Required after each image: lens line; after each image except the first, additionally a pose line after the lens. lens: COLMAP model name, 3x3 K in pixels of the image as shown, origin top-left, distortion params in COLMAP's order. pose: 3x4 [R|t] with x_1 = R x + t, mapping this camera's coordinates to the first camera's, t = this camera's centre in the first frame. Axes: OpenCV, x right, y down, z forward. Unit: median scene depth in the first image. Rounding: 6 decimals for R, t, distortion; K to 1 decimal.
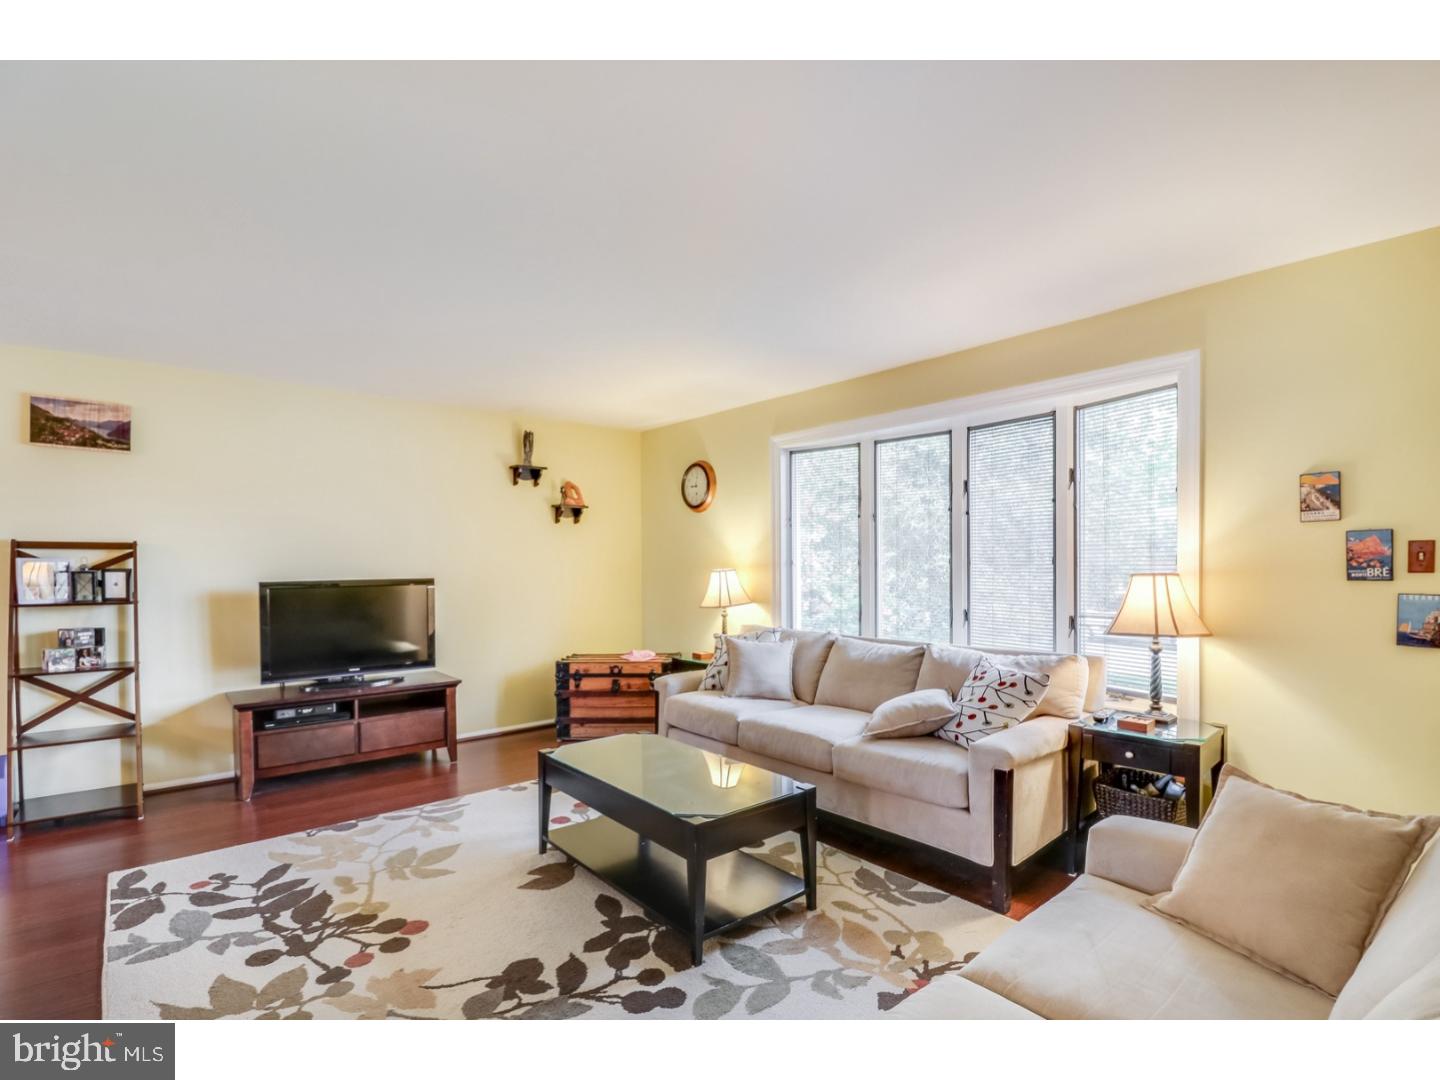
lens RADIAL K [[694.6, 0, 718.8], [0, 694.6, 554.6], [0, 0, 1]] dist [-0.002763, -0.000365]
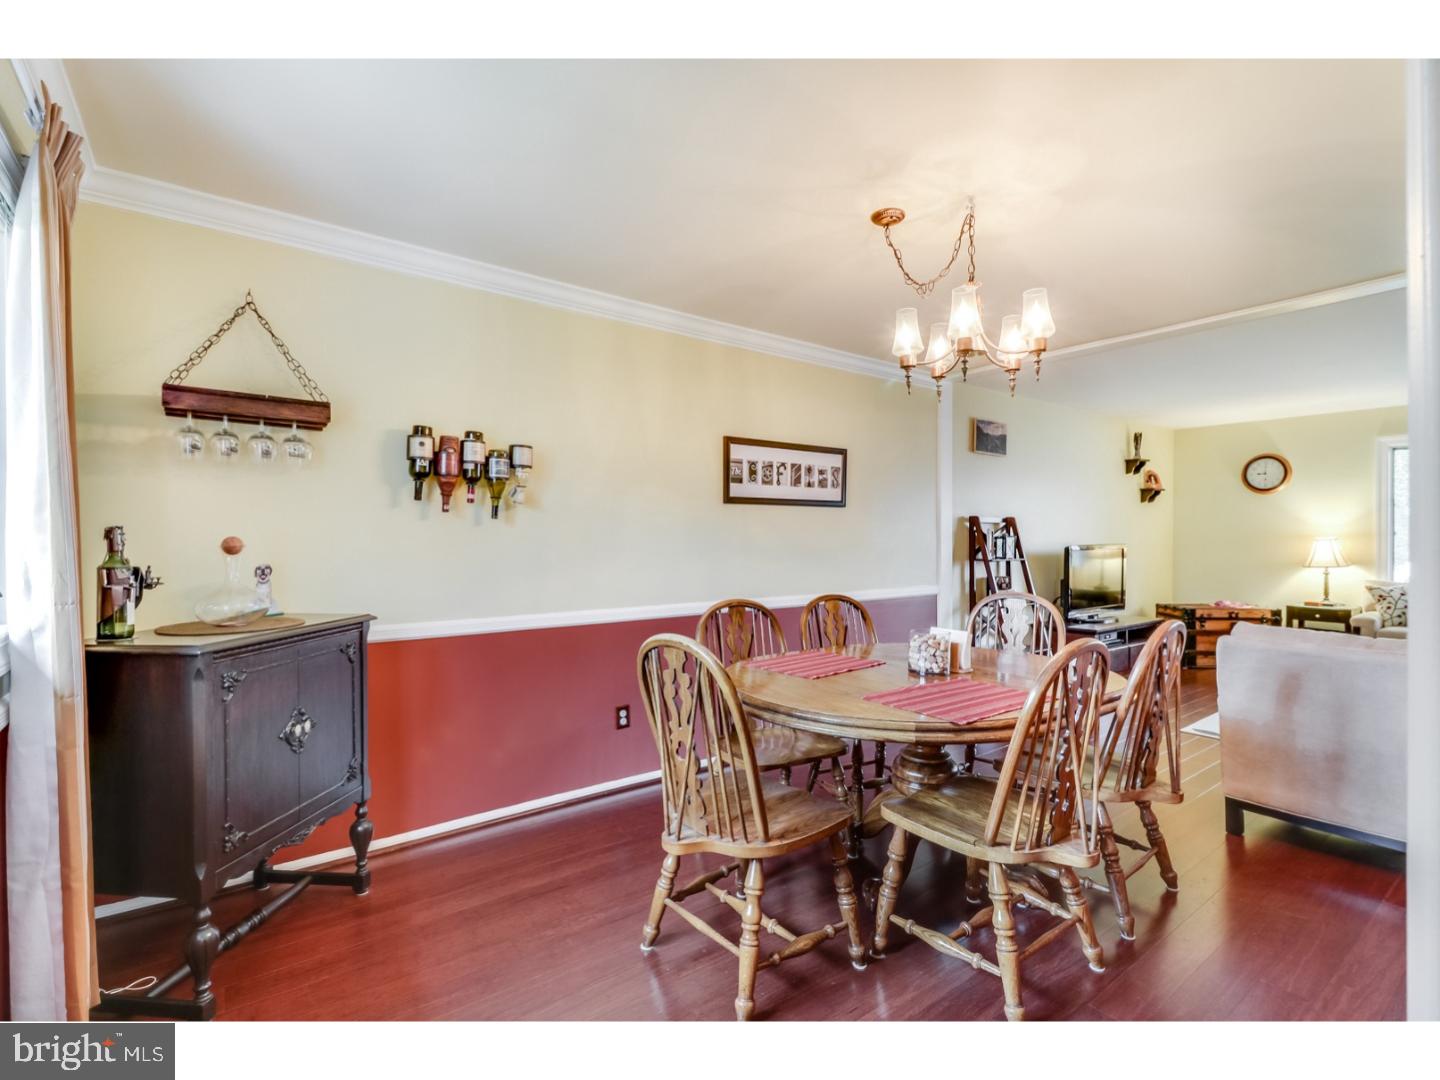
lens RADIAL K [[669.7, 0, 720.3], [0, 669.7, 542.4], [0, 0, 1]] dist [0.004329, -0.002227]
pose [[0.997919, 0.001808, -0.064461, -1.036874], [-0.000468, 0.999784, 0.020796, 0.002659], [0.064484, -0.020723, 0.997704, -0.329987]]
